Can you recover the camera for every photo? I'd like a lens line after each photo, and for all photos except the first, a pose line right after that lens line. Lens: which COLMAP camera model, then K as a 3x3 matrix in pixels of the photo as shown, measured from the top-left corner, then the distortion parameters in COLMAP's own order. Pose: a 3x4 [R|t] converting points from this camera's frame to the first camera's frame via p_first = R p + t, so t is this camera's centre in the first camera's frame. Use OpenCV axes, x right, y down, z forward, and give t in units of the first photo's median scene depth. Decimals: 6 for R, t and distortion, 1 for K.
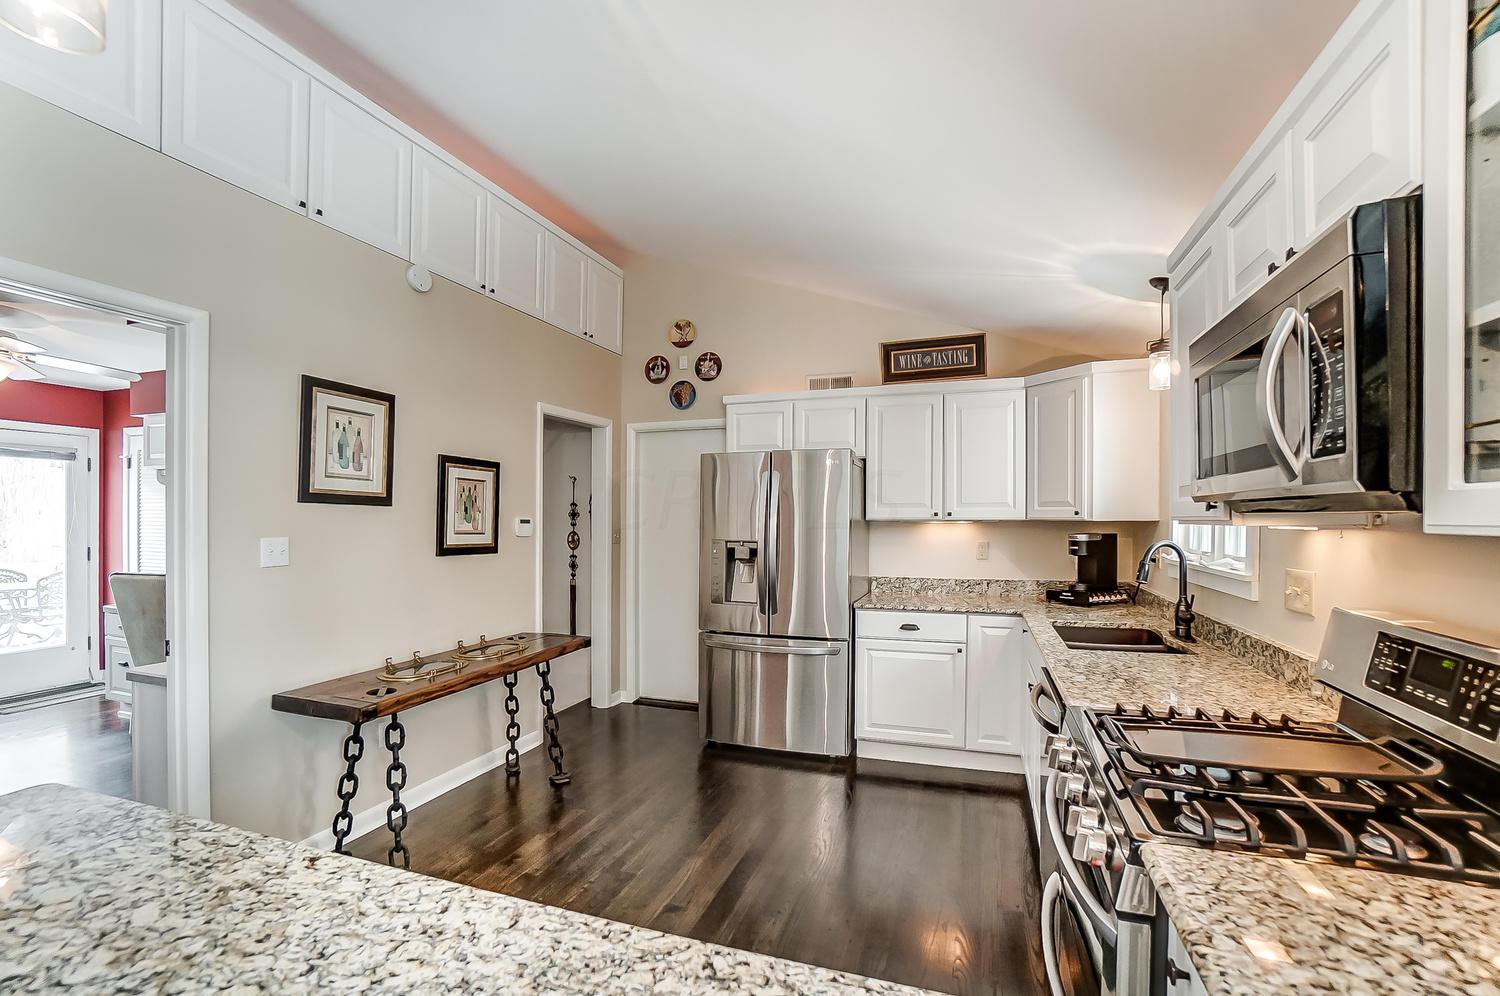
lens RADIAL K [[674.9, 0, 750.5], [0, 674.9, 521.5], [0, 0, 1]] dist [-0.073451, 0.028008]
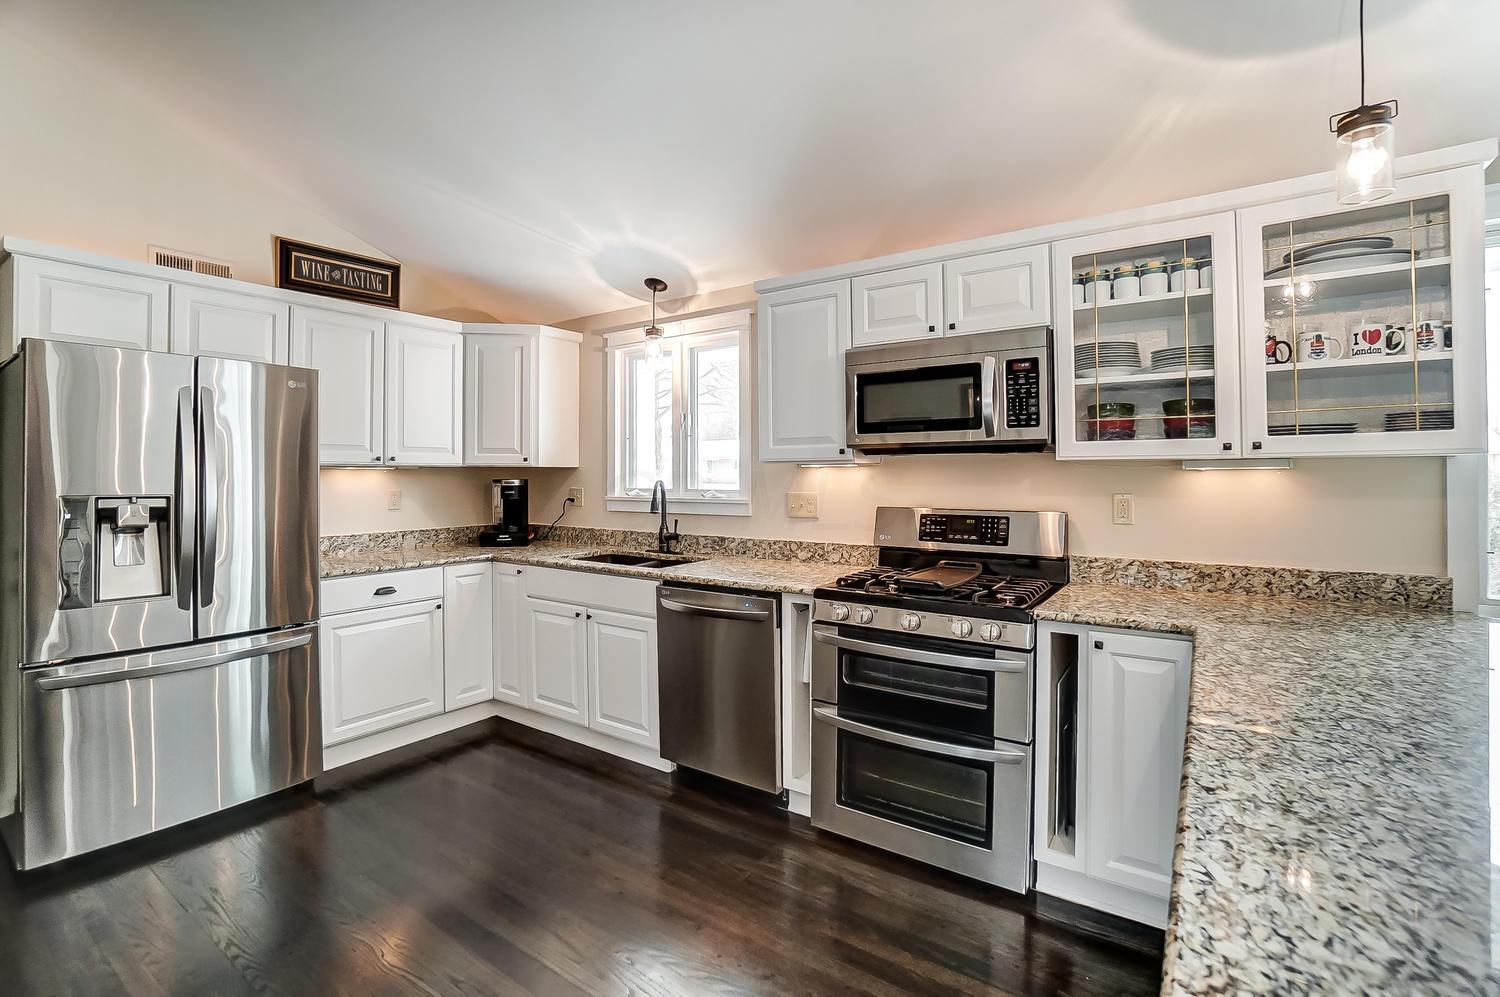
lens RADIAL K [[675.9, 0, 719.7], [0, 675.9, 477.4], [0, 0, 1]] dist [-0.060975, 0.020850]
pose [[0.294175, -0.005683, 0.955735, -0.432942], [0.008469, 0.999959, 0.003339, 0.013928], [-0.955714, 0.007112, 0.294211, 0.338763]]
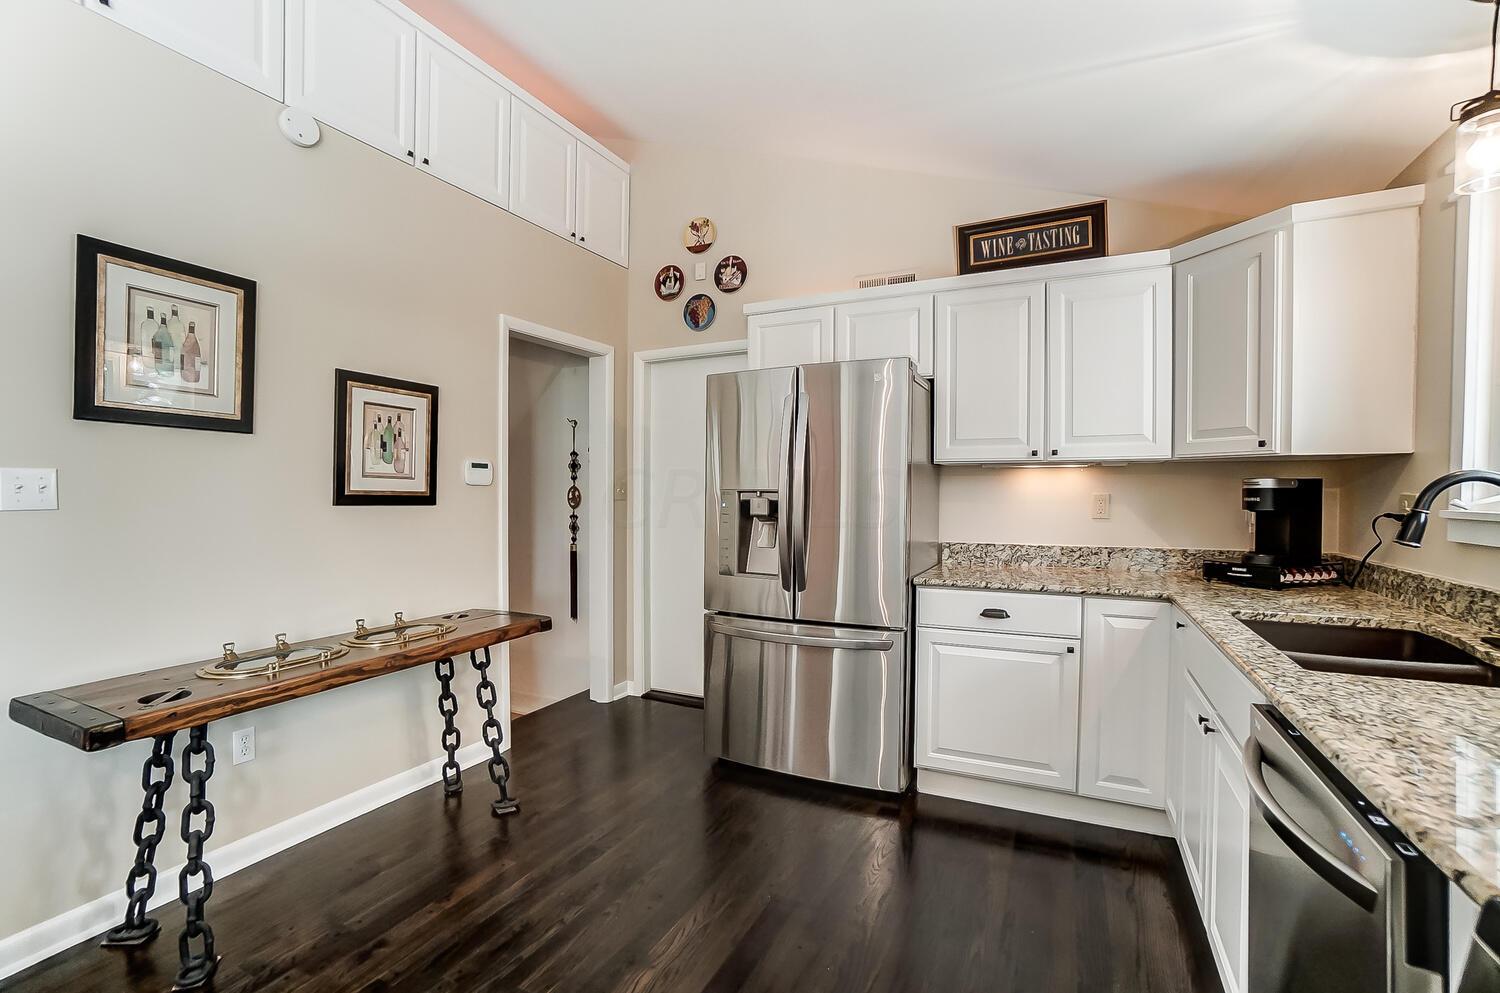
lens RADIAL K [[675.5, 0, 740.3], [0, 675.5, 503.5], [0, 0, 1]] dist [-0.069333, 0.025110]
pose [[0.990808, 0.001880, -0.135263, 0.068128], [-0.000250, 0.999927, 0.012066, 0.034538], [0.135276, -0.011921, 0.990736, 0.276727]]
